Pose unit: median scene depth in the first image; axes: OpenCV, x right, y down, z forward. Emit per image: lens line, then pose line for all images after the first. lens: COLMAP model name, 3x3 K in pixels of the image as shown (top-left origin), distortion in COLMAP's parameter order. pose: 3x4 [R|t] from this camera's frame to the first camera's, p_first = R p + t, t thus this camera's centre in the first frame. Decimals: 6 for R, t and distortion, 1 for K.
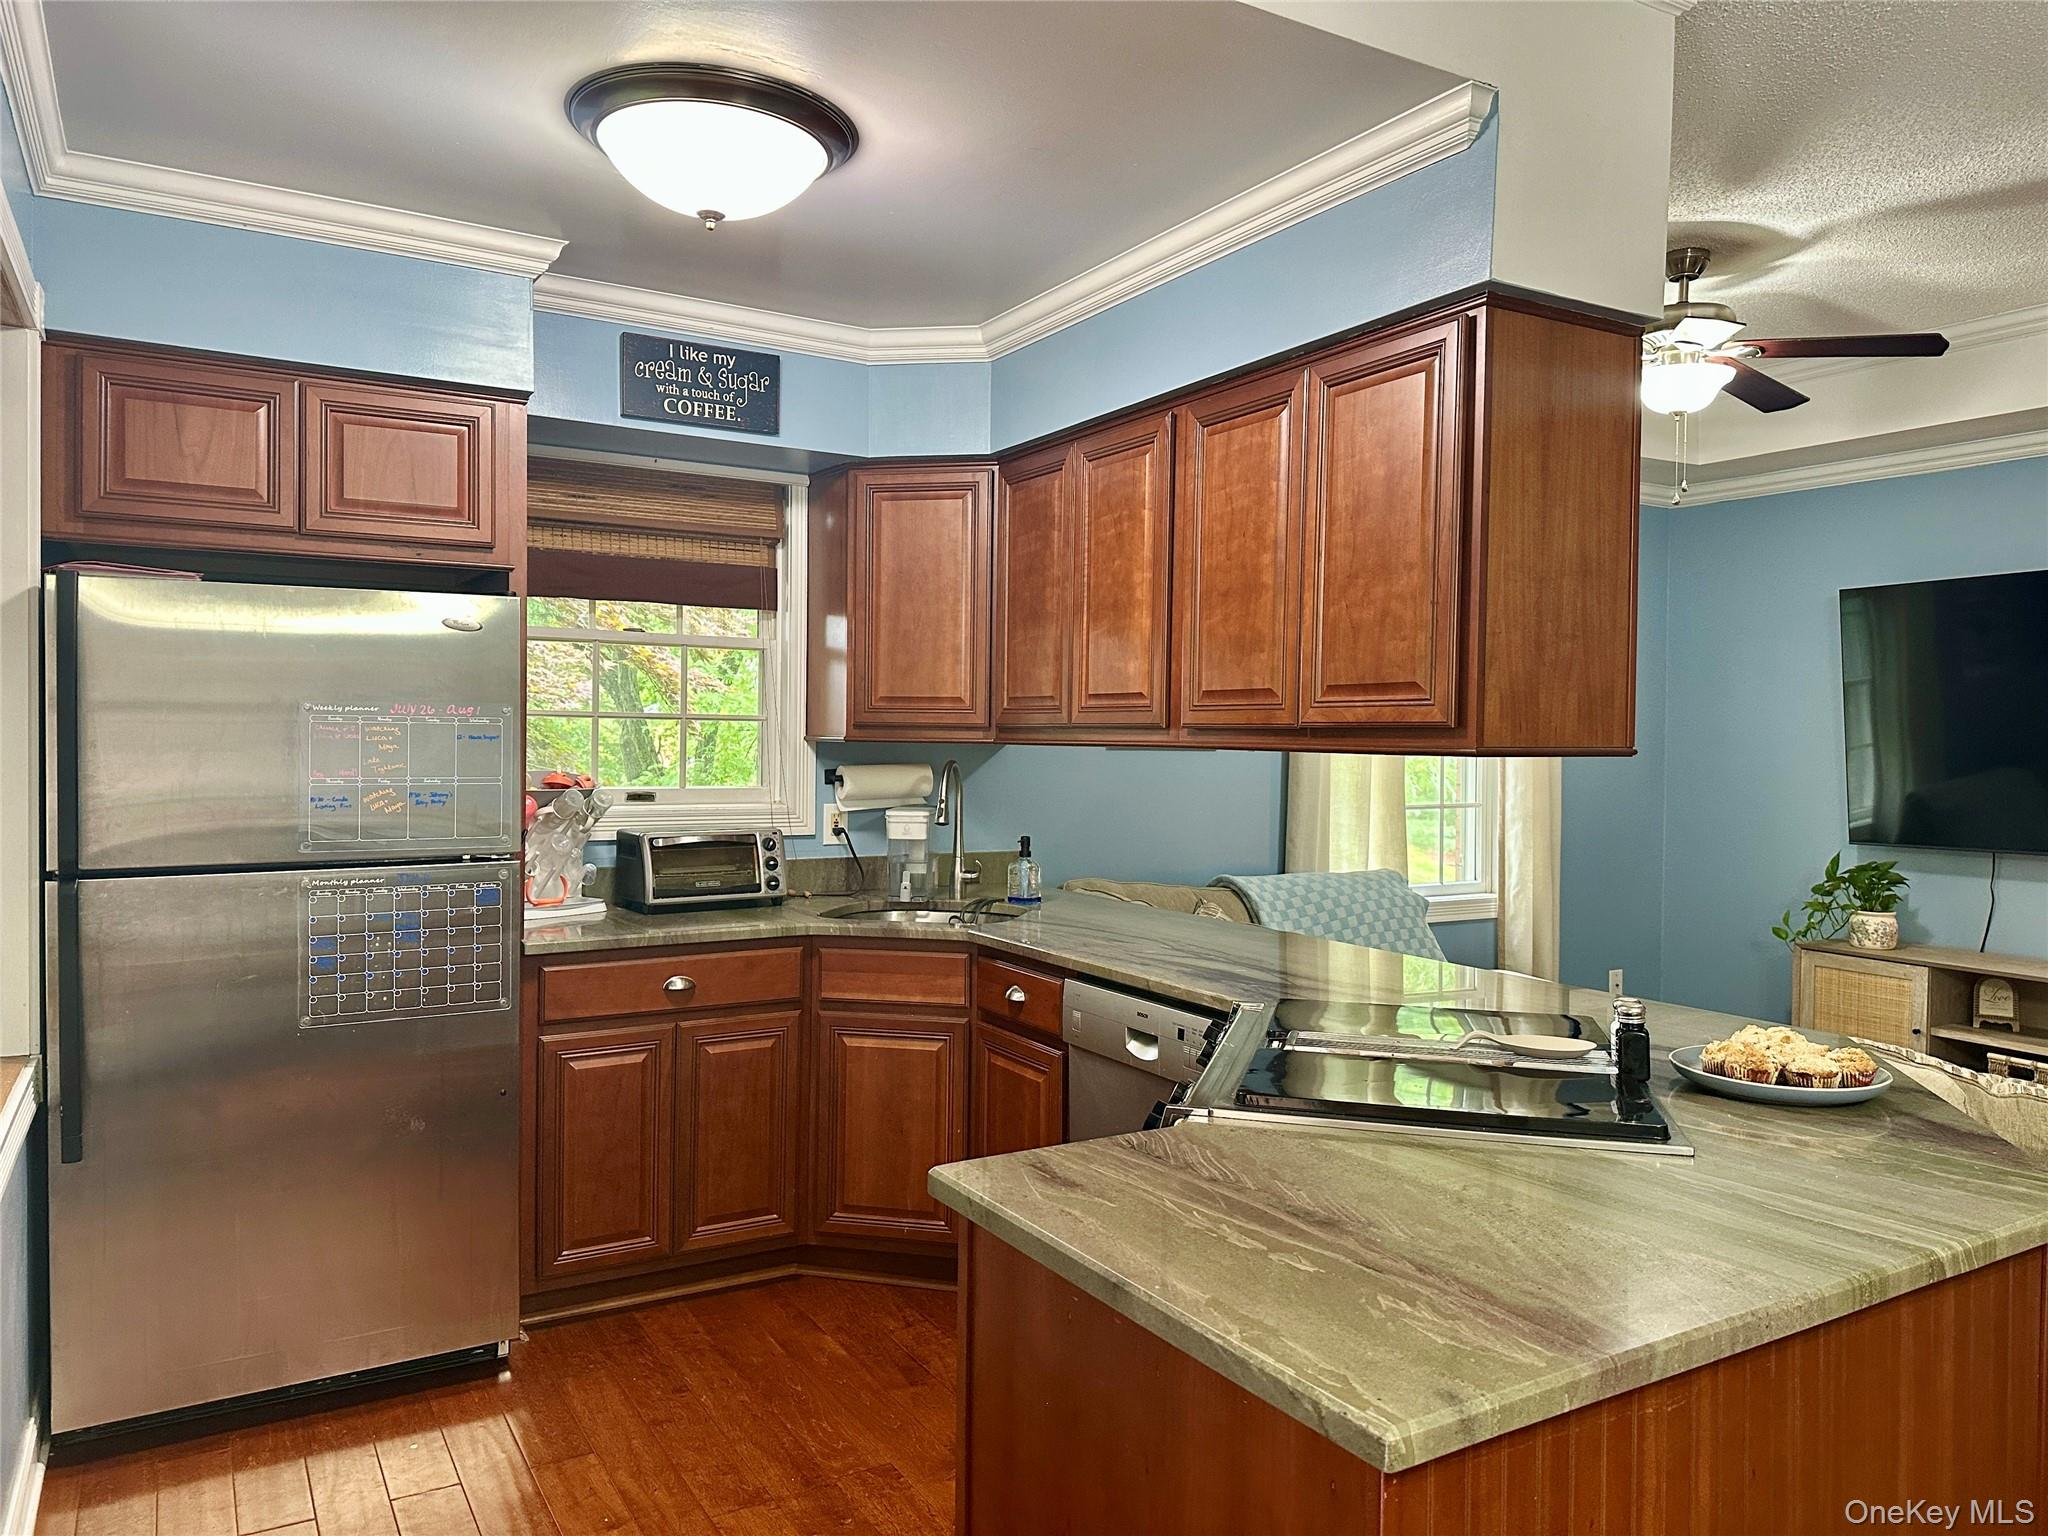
lens RADIAL K [[1427.6, 0, 1024.0], [0, 1427.6, 768.0], [0, 0, 1]] dist [0.089406, -0.099290]
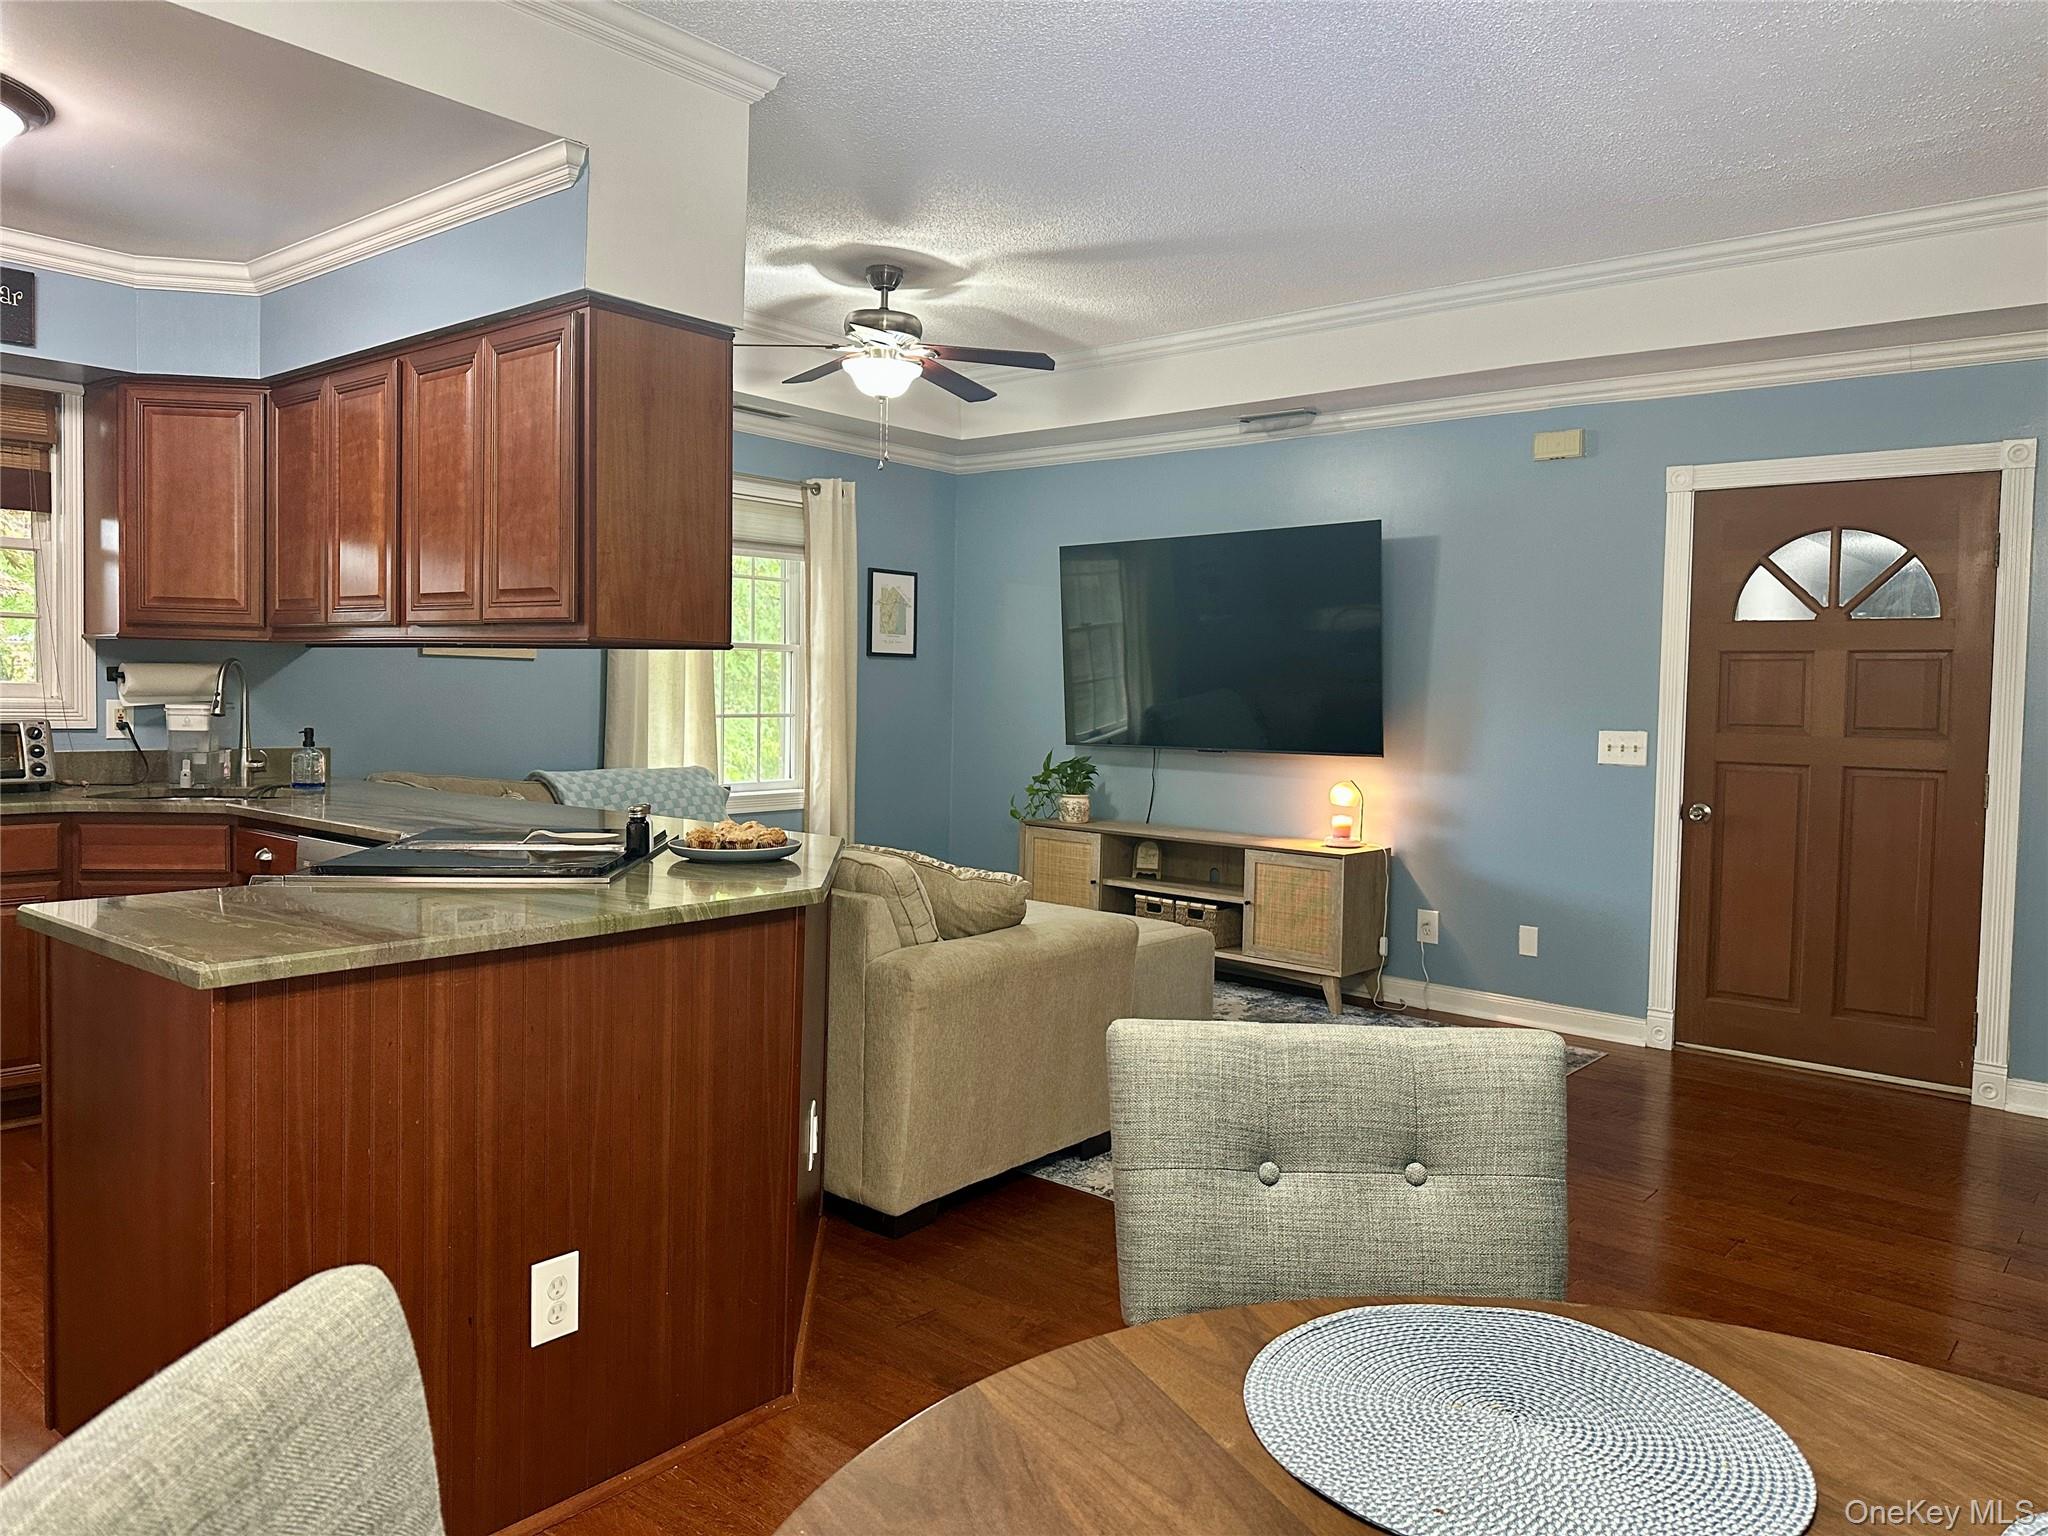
lens RADIAL K [[1438.8, 0, 1023.9], [0, 1438.8, 758.3], [0, 0, 1]] dist [0.099657, -0.131438]
pose [[0.944119, -0.006285, 0.329545, 0.155619], [-0.004480, 0.999481, 0.031897, 0.033988], [-0.329575, -0.031591, 0.943601, -0.263659]]
